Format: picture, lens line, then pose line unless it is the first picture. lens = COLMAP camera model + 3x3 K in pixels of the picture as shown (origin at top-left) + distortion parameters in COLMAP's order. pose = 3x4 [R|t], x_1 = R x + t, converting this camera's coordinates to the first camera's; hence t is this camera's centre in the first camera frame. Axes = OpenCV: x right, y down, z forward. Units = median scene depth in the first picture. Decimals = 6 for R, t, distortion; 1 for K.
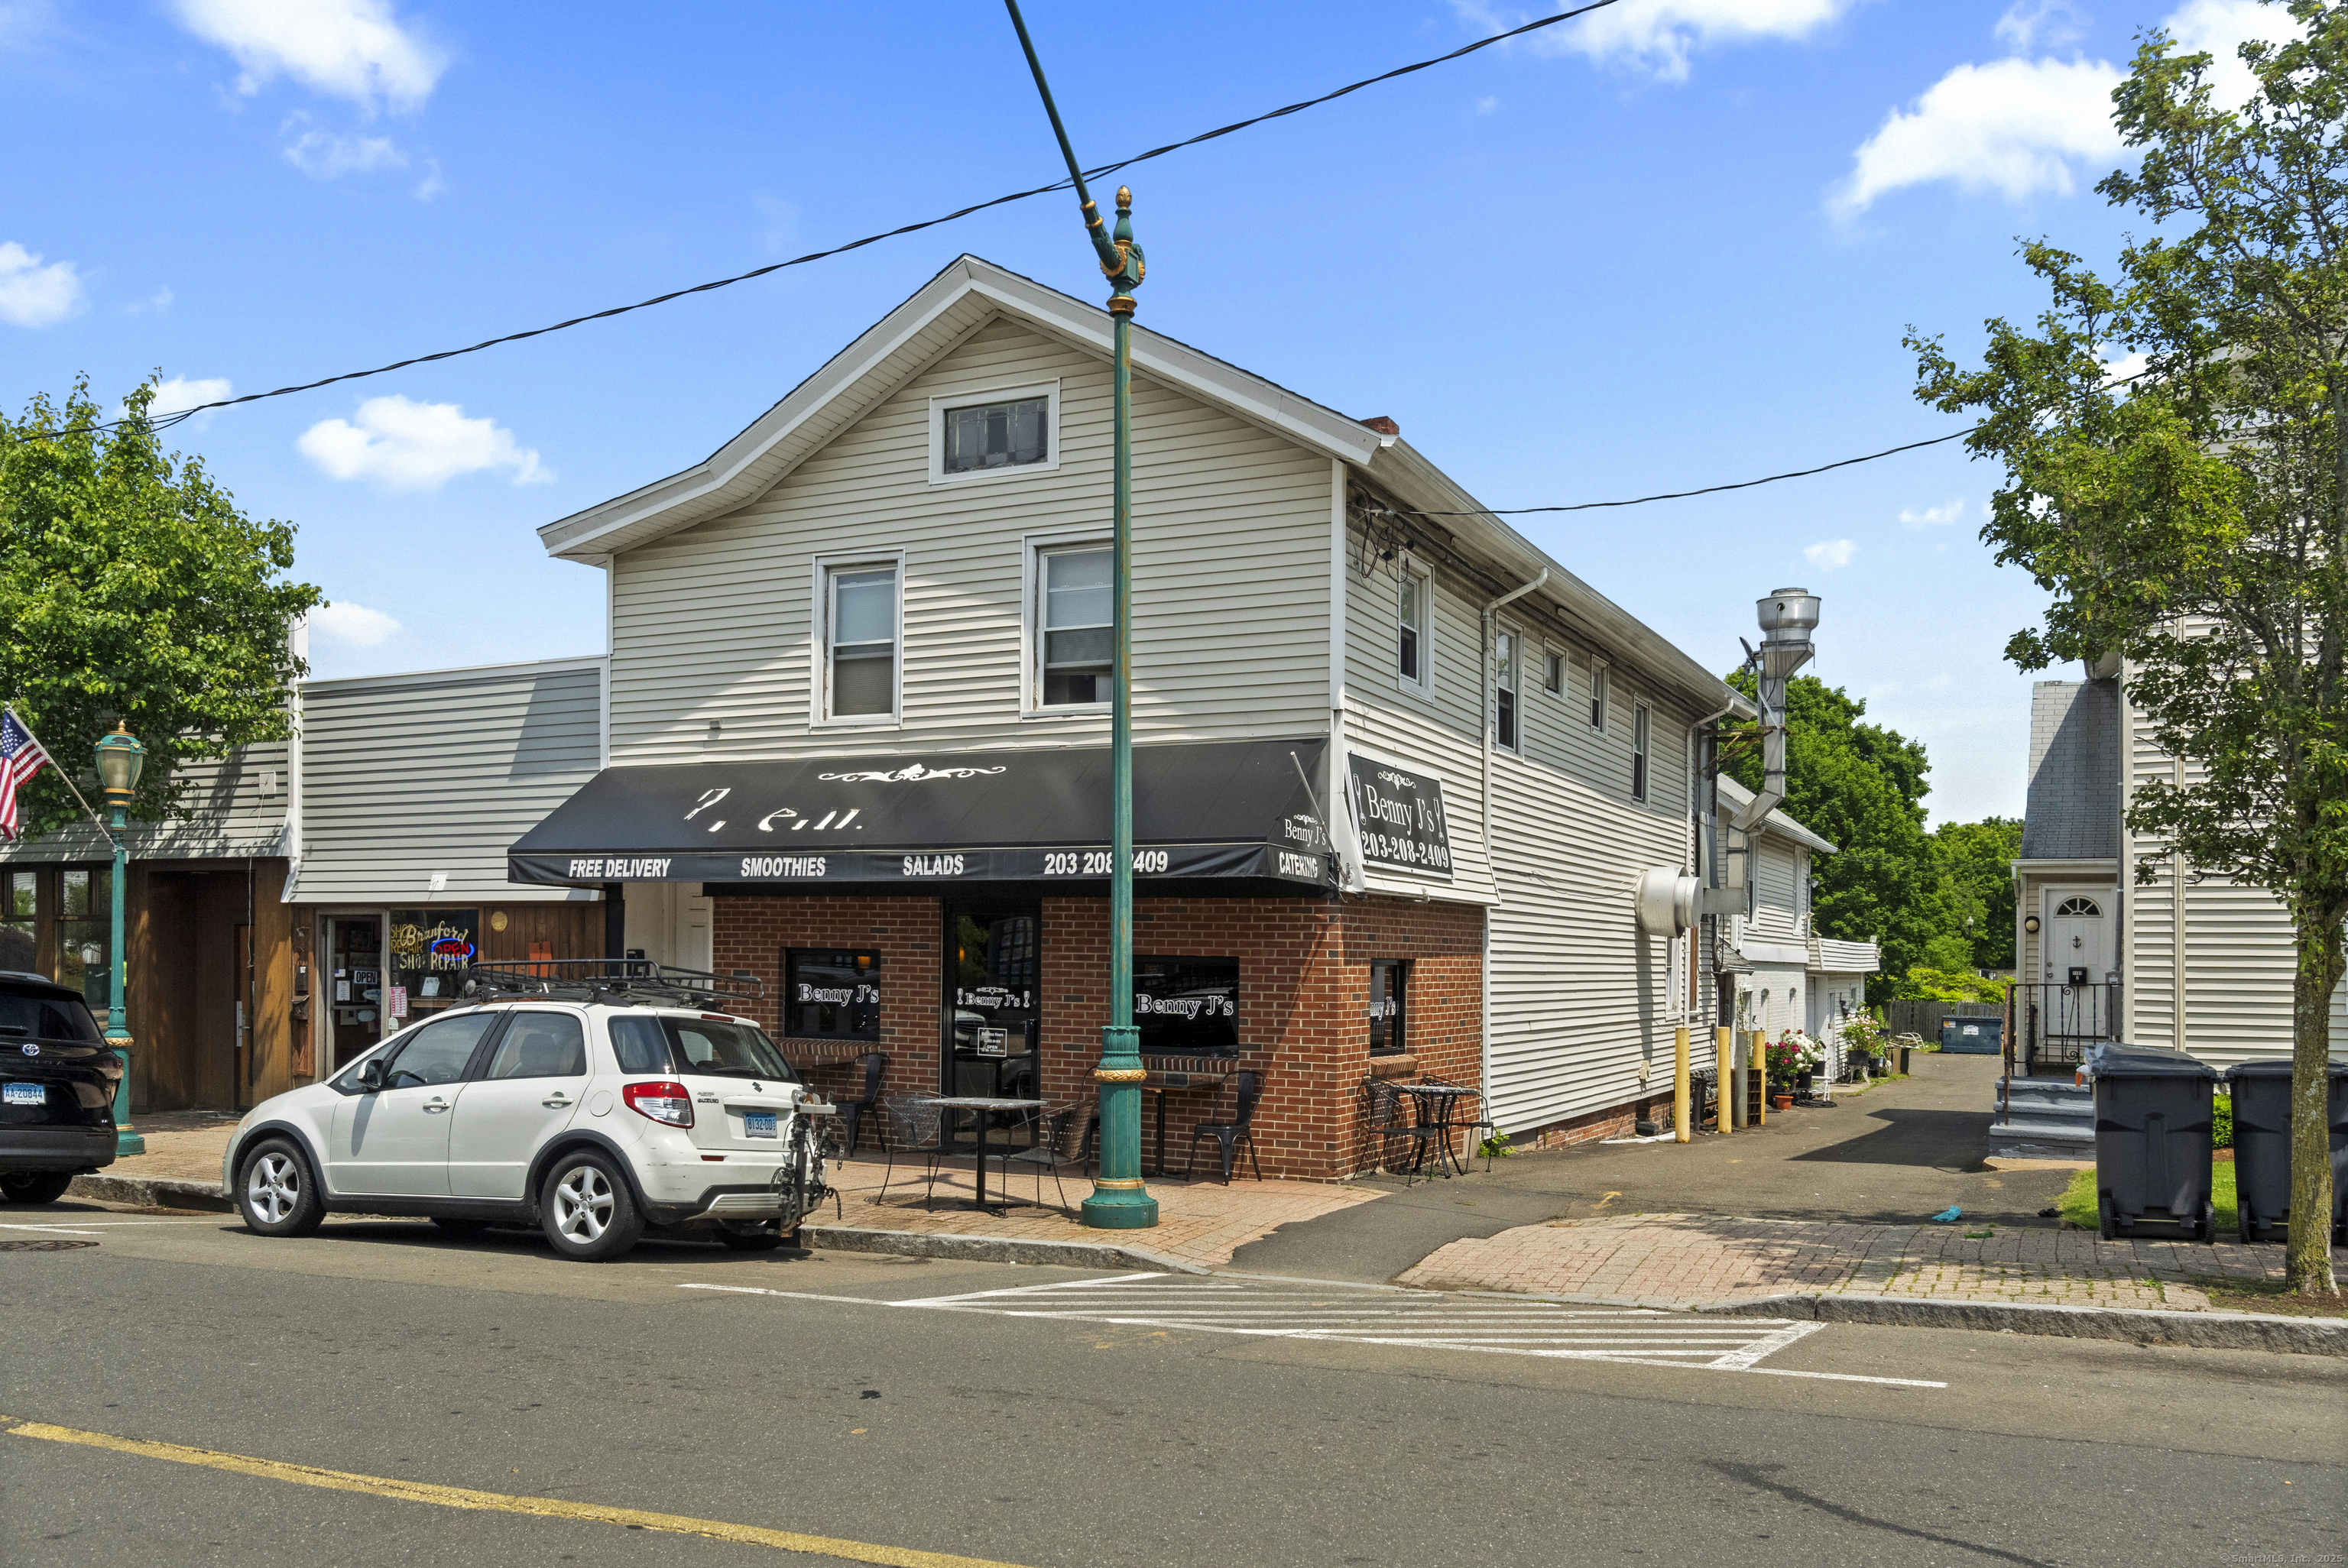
lens RADIAL K [[1882.3, 0, 1172.4], [0, 1882.3, 782.1], [0, 0, 1]] dist [0.008145, 0.000046]
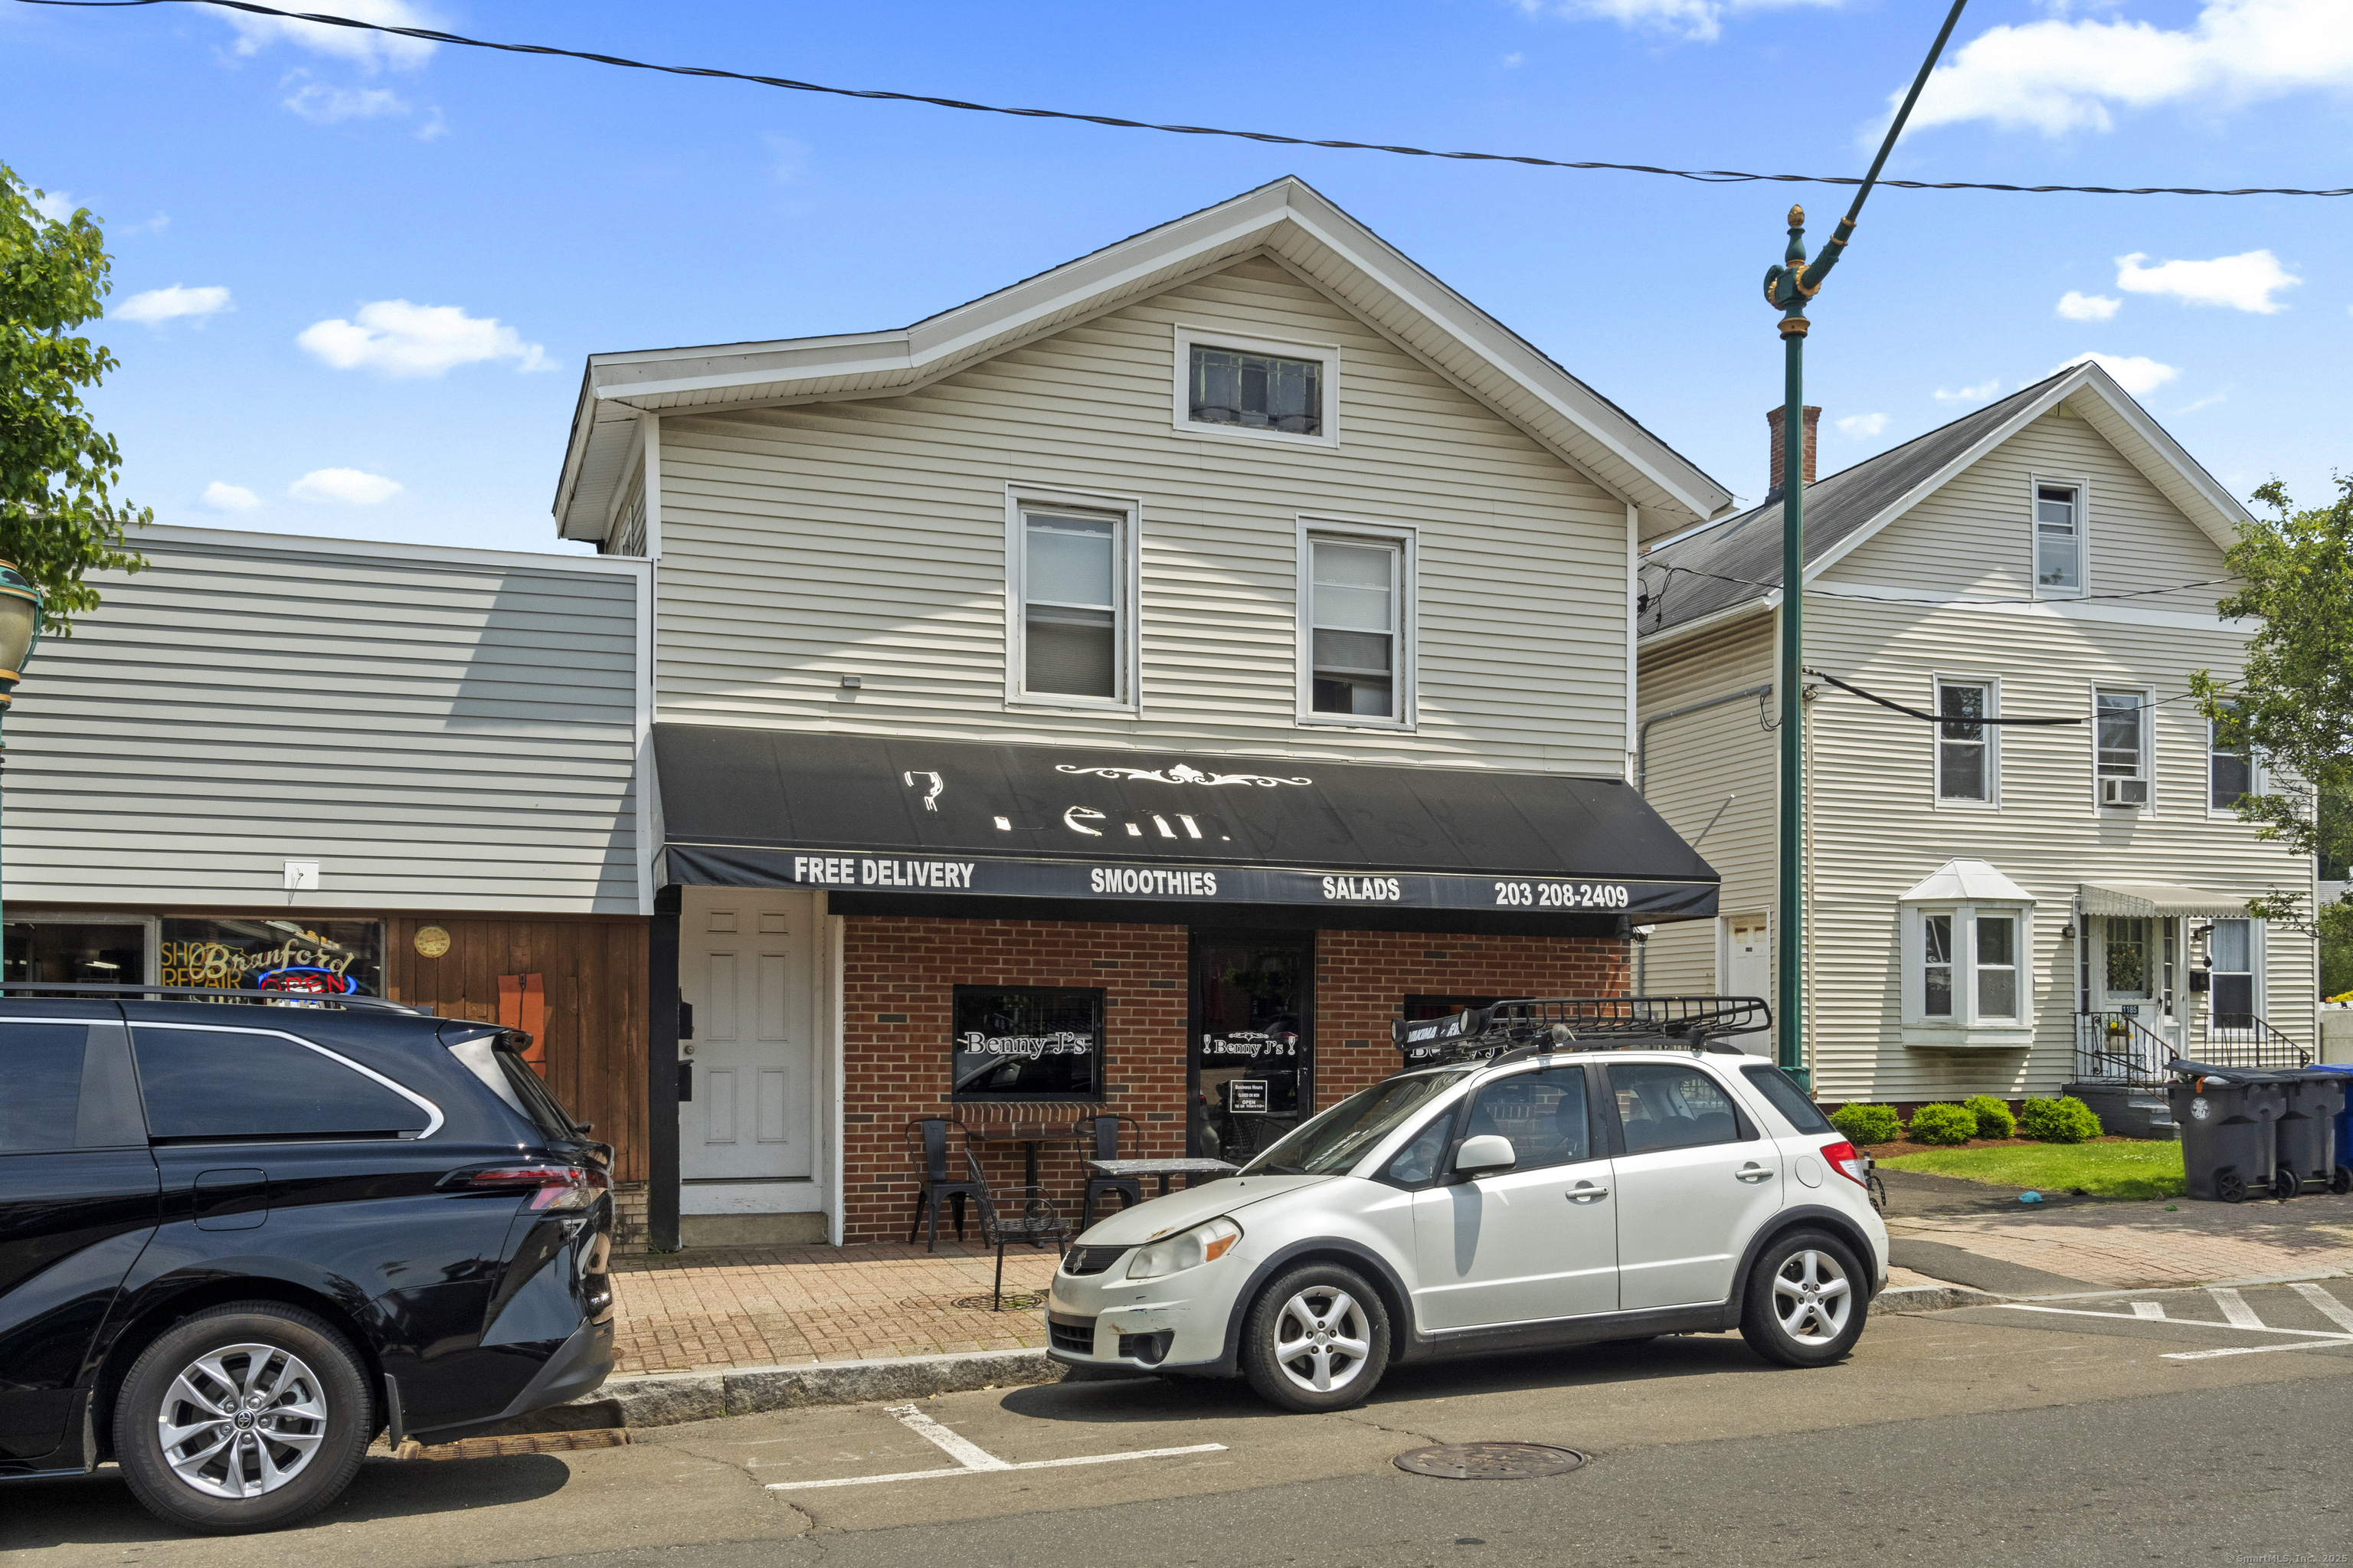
lens RADIAL K [[1886.6, 0, 1141.5], [0, 1886.6, 844.8], [0, 0, 1]] dist [0.008145, 0.000046]
pose [[0.699175, 0.059284, 0.712488, -0.753237], [-0.064395, 0.997728, -0.019825, 0.044331], [-0.712044, -0.032020, 0.701404, 0.438945]]
